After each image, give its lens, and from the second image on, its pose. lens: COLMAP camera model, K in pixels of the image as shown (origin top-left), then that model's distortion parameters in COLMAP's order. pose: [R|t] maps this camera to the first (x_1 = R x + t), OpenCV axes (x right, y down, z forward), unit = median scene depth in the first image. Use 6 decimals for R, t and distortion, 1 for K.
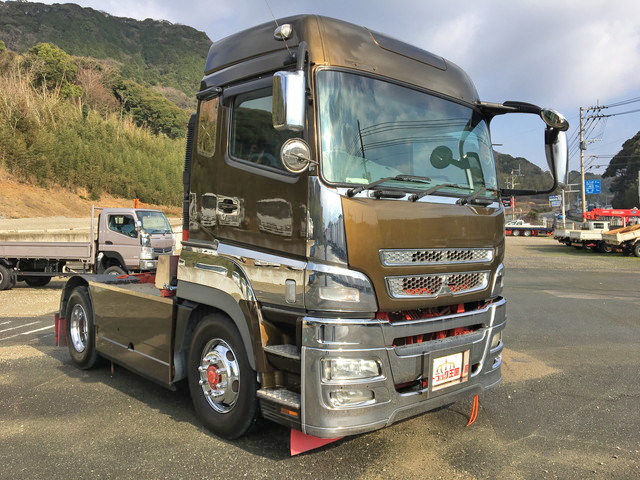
lens RADIAL K [[543.0, 0, 304.3], [0, 543.0, 229.3], [0, 0, 1]] dist [0.051887, -0.026039]
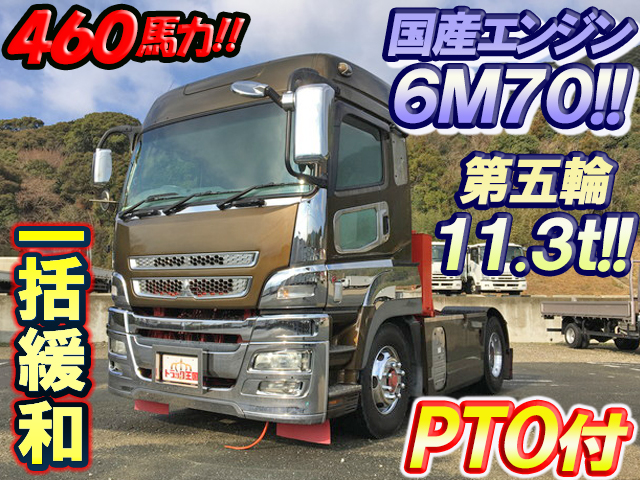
lens RADIAL K [[573.3, 0, 303.4], [0, 573.3, 232.2], [0, 0, 1]] dist [0.019239, 0.000327]
pose [[0.248019, -0.120916, -0.961180, 1.309619], [-0.005852, 0.991975, -0.126300, 0.124484], [0.968738, 0.036949, 0.245321, 0.882923]]
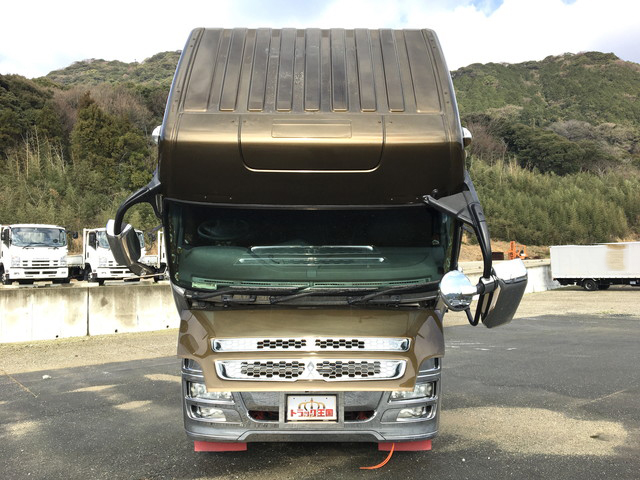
lens RADIAL K [[543.0, 0, 321.8], [0, 543.0, 228.8], [0, 0, 1]] dist [0.051887, -0.026039]
pose [[0.752777, -0.067693, -0.654786, 0.974990], [0.018011, 0.996444, -0.082308, -0.020387], [0.658029, 0.050167, 0.751320, 0.129689]]
